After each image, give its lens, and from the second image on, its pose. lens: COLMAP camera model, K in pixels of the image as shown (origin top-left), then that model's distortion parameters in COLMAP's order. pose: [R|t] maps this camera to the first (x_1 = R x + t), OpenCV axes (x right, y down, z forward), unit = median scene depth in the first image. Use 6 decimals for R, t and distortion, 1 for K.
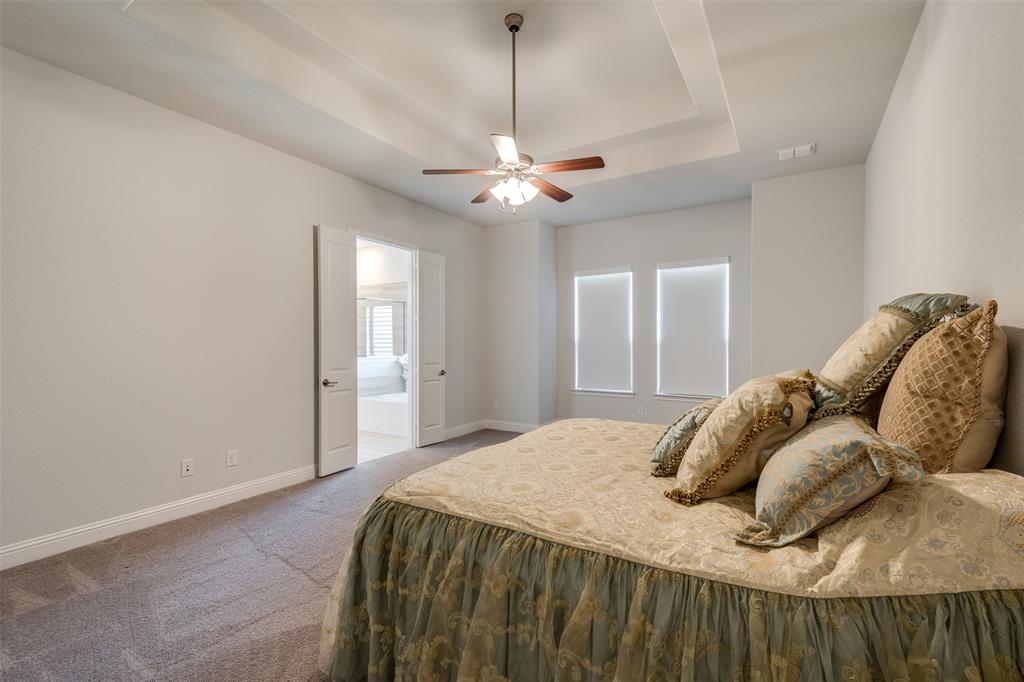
lens RADIAL K [[452.1, 0, 514.5], [0, 452.1, 345.4], [0, 0, 1]] dist [0.010885, -0.000247]
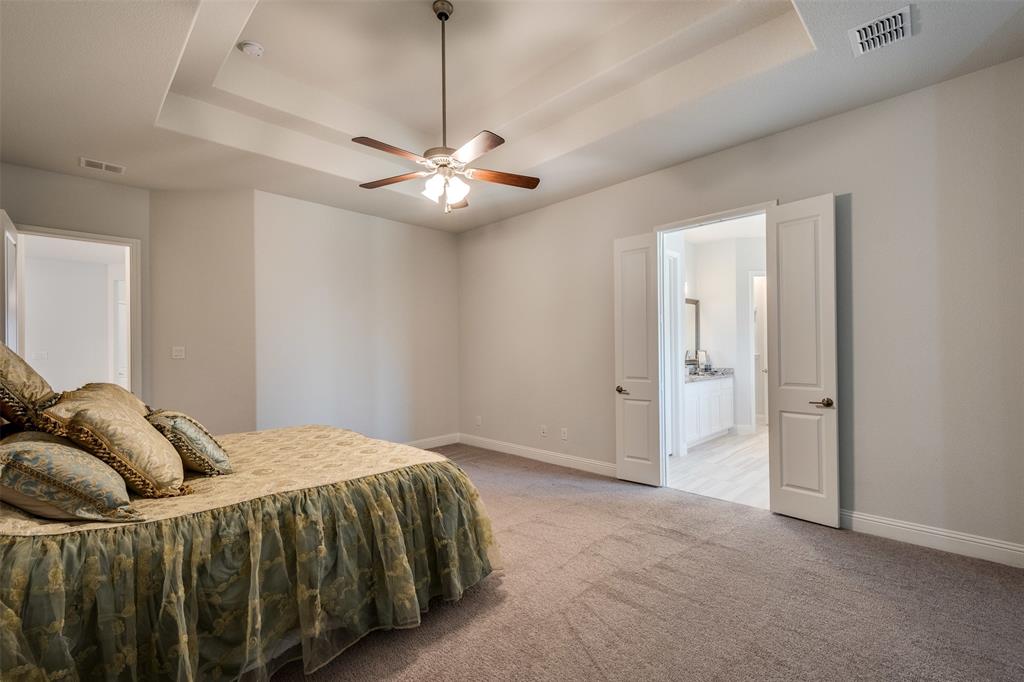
lens RADIAL K [[446.0, 0, 511.0], [0, 446.0, 354.2], [0, 0, 1]] dist [0.012536, -0.000037]
pose [[-0.238304, 0.004429, -0.971181, 0.673505], [0.004437, 0.999984, 0.003472, -0.003737], [0.971180, -0.003482, -0.238320, 1.047933]]
